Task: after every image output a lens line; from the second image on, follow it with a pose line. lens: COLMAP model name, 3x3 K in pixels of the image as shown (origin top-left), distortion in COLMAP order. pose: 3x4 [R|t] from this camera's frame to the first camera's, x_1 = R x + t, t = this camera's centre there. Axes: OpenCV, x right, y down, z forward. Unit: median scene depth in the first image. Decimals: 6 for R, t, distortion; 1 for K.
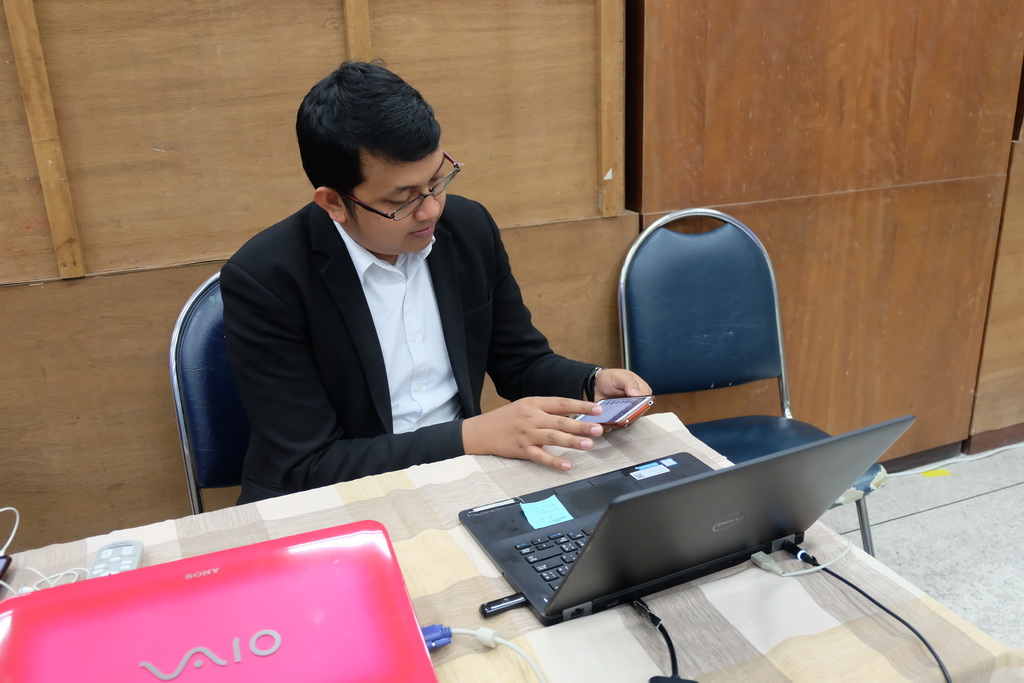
lens RADIAL K [[940.4, 0, 512.0], [0, 940.4, 341.5], [0, 0, 1]] dist [-0.001478, -0.000896]
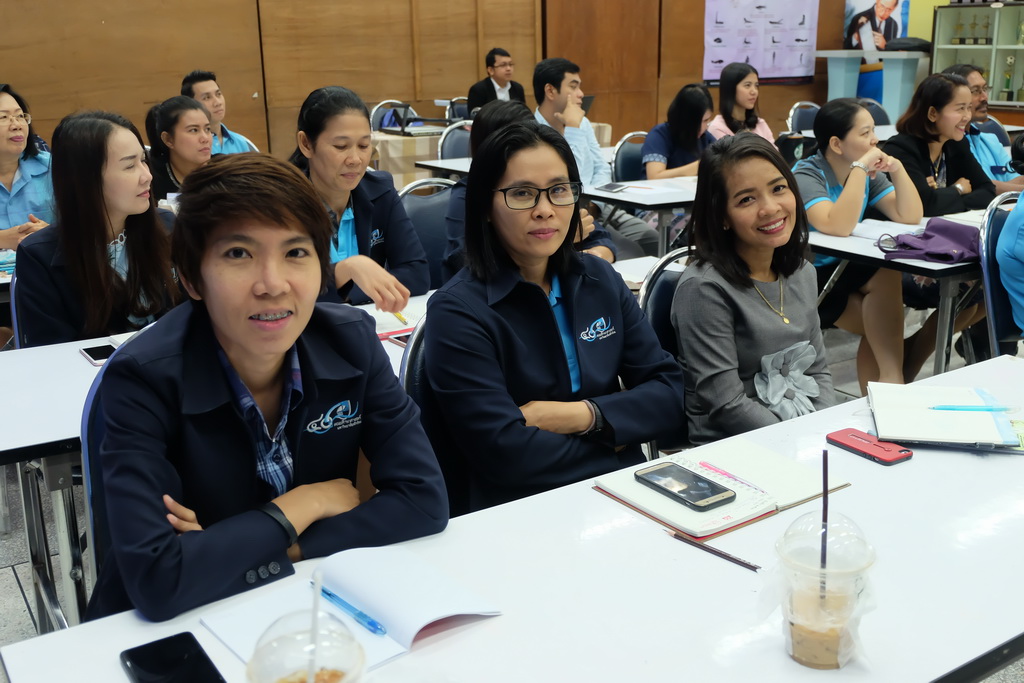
lens RADIAL K [[1082.2, 0, 512.0], [0, 1082.2, 341.5], [0, 0, 1]] dist [-0.006068, 0.002725]
pose [[0.987380, -0.035835, 0.154264, -0.653997], [0.043689, 0.997900, -0.047822, 0.979098], [-0.152226, 0.053958, 0.986872, -2.944811]]
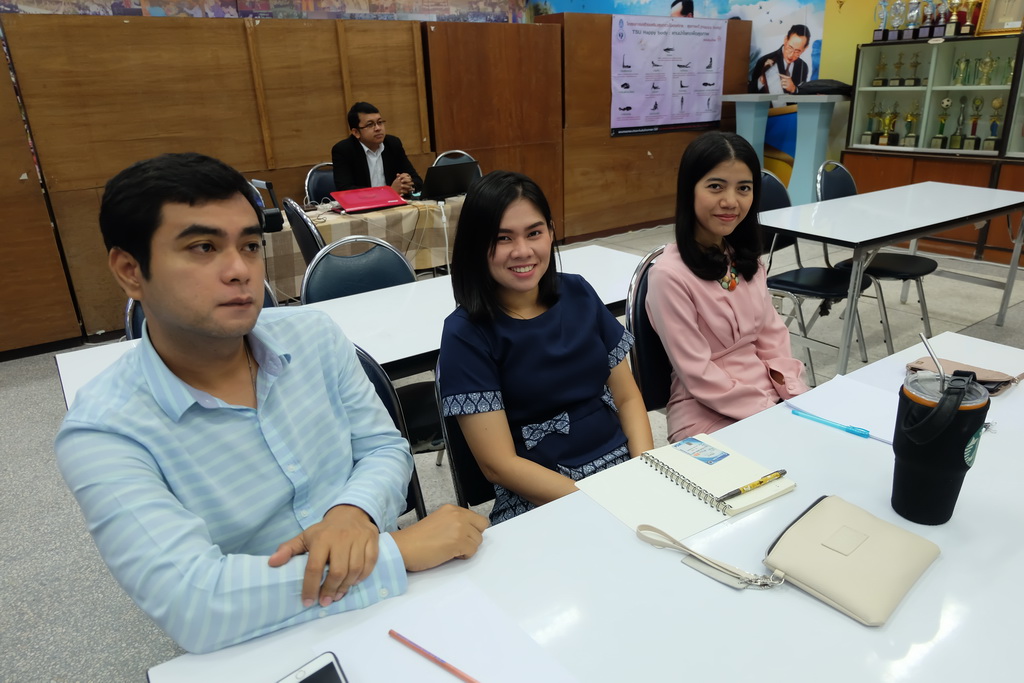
lens RADIAL K [[703.7, 0, 512.0], [0, 703.7, 341.5], [0, 0, 1]] dist [-0.076131, 0.077948]
pose [[0.978281, -0.083879, 0.189552, -0.108383], [0.079159, 0.996337, 0.032351, 0.429551], [-0.191571, -0.016644, 0.981338, -1.322559]]
